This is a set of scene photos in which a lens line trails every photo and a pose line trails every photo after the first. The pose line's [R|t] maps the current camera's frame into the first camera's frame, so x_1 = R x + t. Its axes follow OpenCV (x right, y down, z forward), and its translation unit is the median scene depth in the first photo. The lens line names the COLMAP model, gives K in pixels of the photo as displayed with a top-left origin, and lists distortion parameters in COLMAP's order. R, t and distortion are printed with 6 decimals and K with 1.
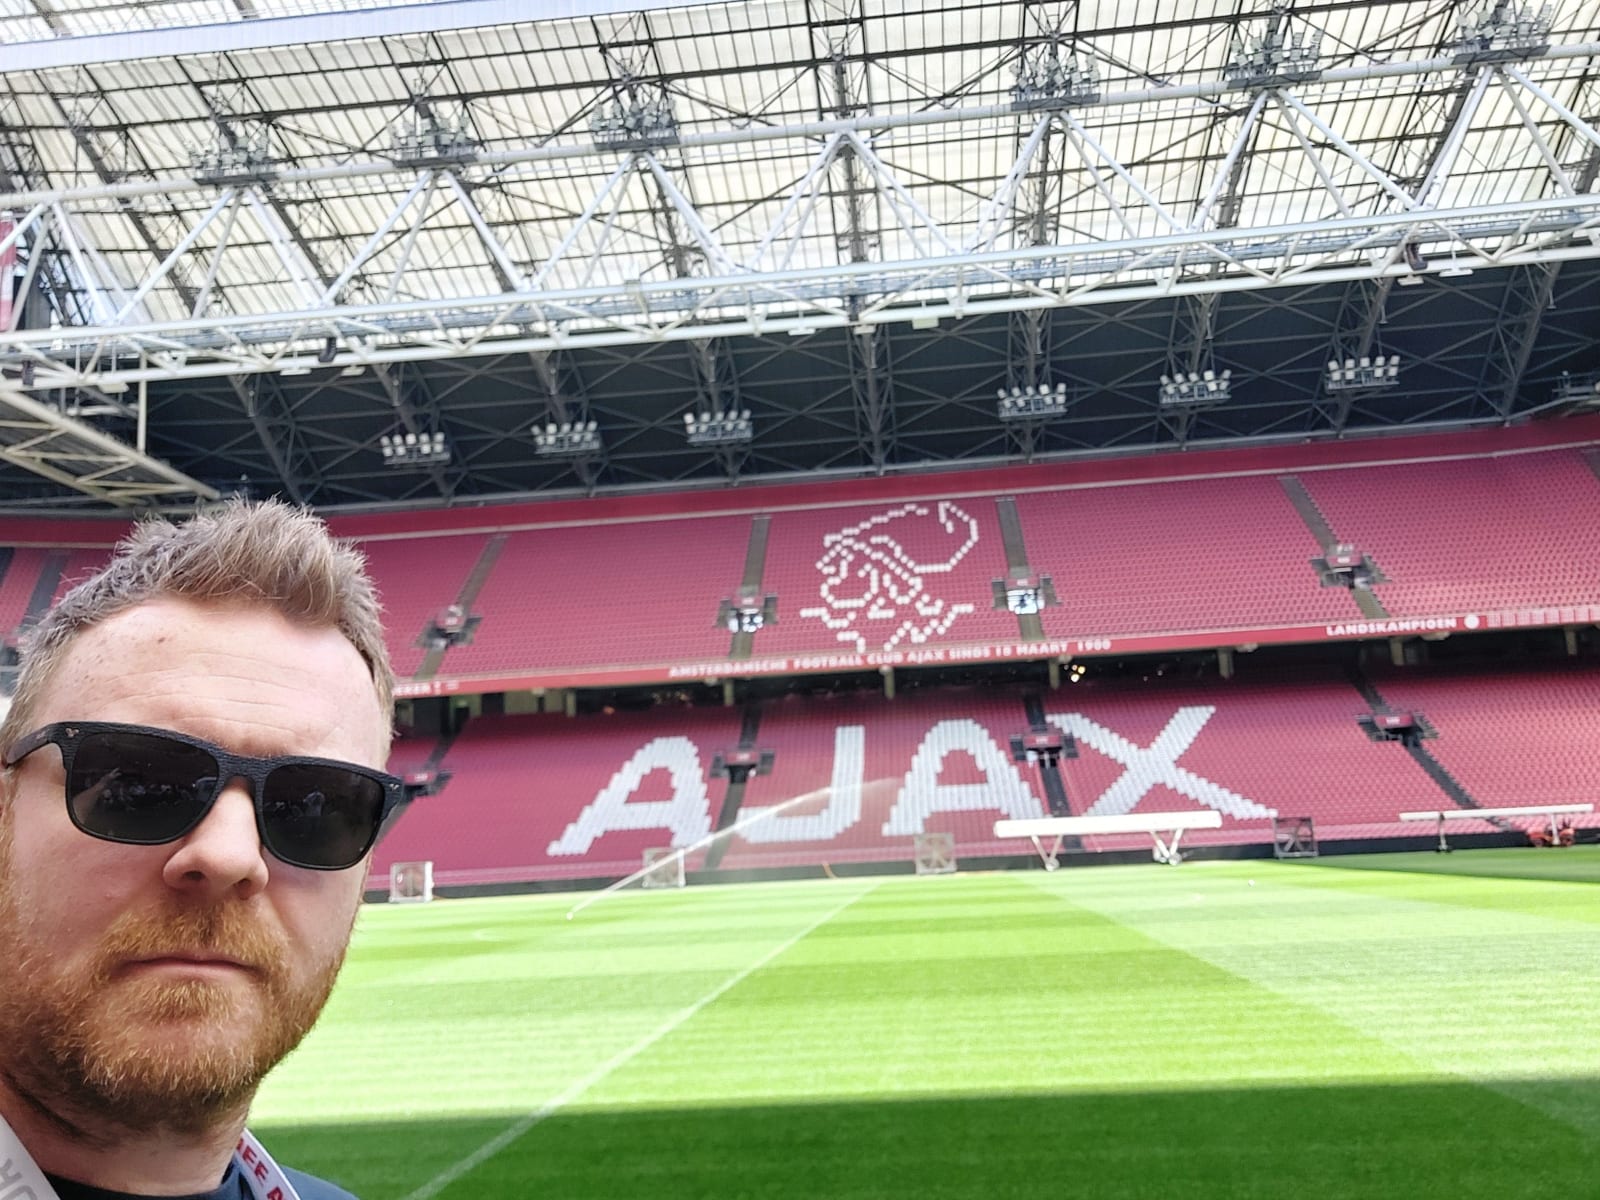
lens RADIAL K [[1450.8, 0, 797.9], [0, 1450.8, 600.6], [0, 0, 1]] dist [0.070994, -0.074136]
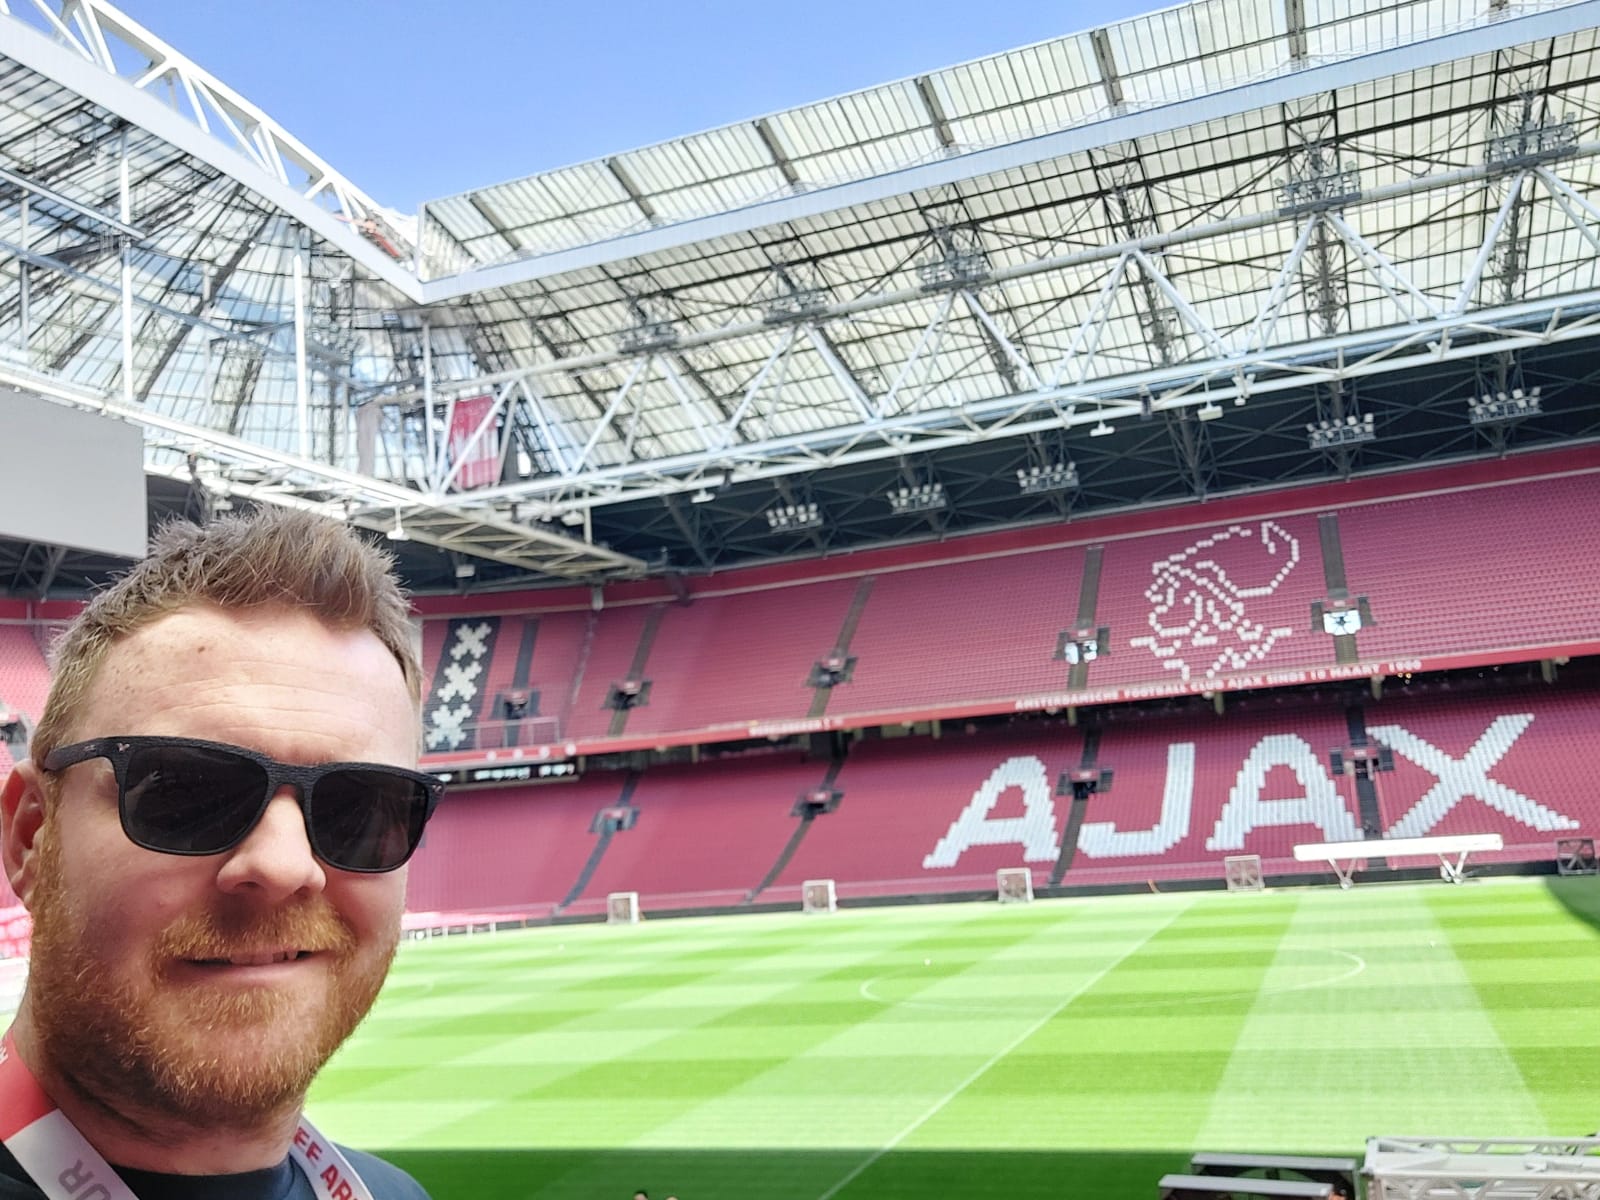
lens RADIAL K [[1440.5, 0, 796.0], [0, 1440.5, 594.6], [0, 0, 1]] dist [0.081029, -0.082711]
pose [[0.963631, -0.064321, -0.259379, 0.049356], [0.073339, 0.996988, 0.025232, -0.083569], [0.256974, -0.043337, 0.965446, -0.172751]]
